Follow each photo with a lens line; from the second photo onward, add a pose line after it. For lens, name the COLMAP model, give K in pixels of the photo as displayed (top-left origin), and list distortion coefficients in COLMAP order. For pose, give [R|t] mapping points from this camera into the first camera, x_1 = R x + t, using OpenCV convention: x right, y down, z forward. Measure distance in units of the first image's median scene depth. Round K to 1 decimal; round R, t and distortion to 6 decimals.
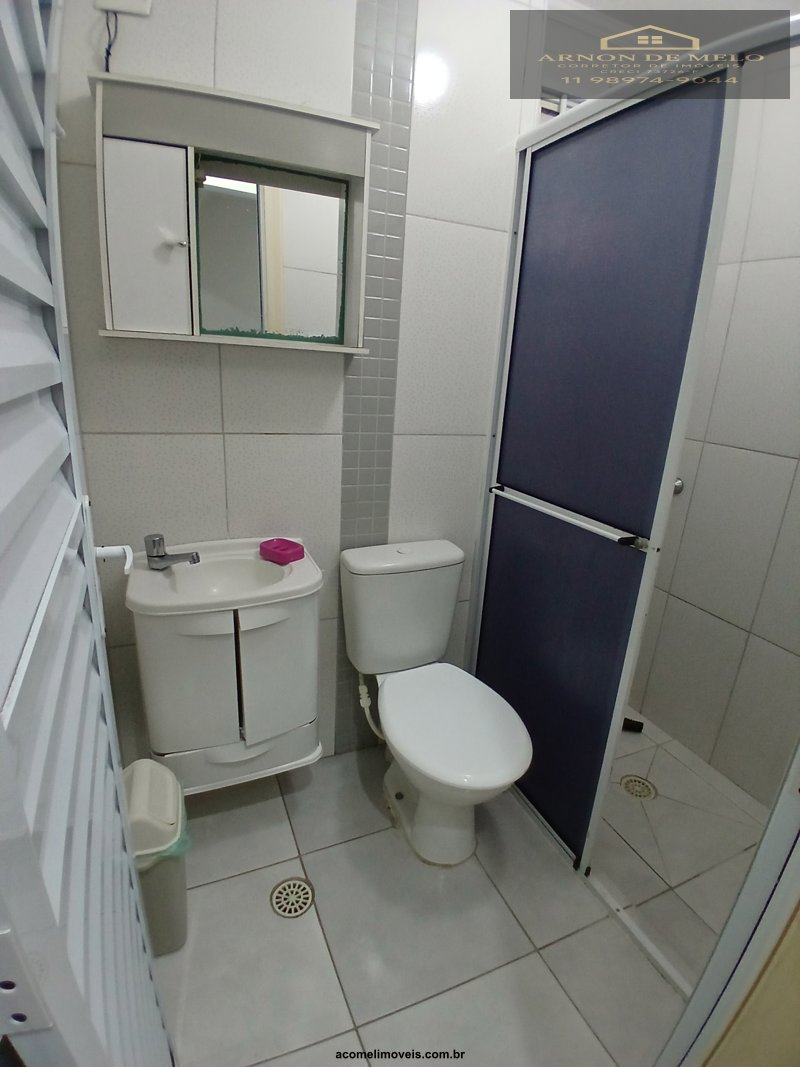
lens RADIAL K [[535.1, 0, 398.5], [0, 535.1, 535.9], [0, 0, 1]] dist [0.011120, -0.049304]
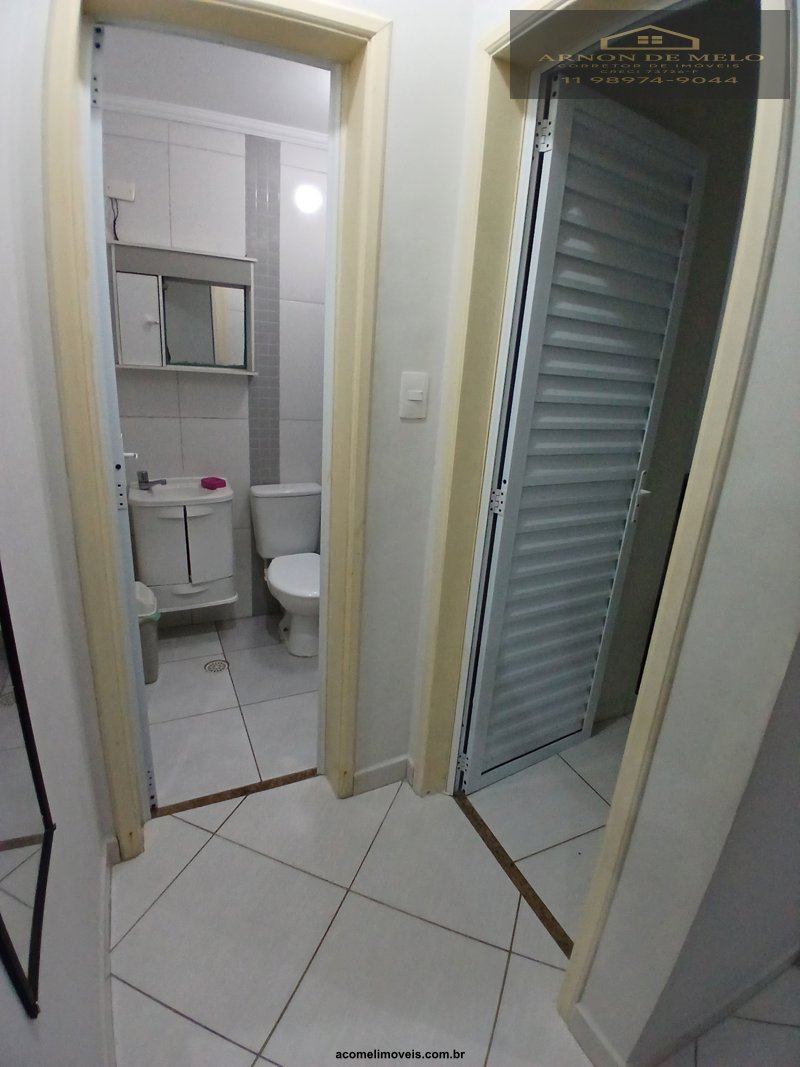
lens RADIAL K [[535.1, 0, 398.5], [0, 535.1, 535.9], [0, 0, 1]] dist [0.011120, -0.049304]
pose [[0.999480, 0.000969, 0.032218, 0.363929], [-0.001222, 0.999968, 0.007847, 0.199817], [-0.032209, -0.007882, 0.999450, -0.864161]]
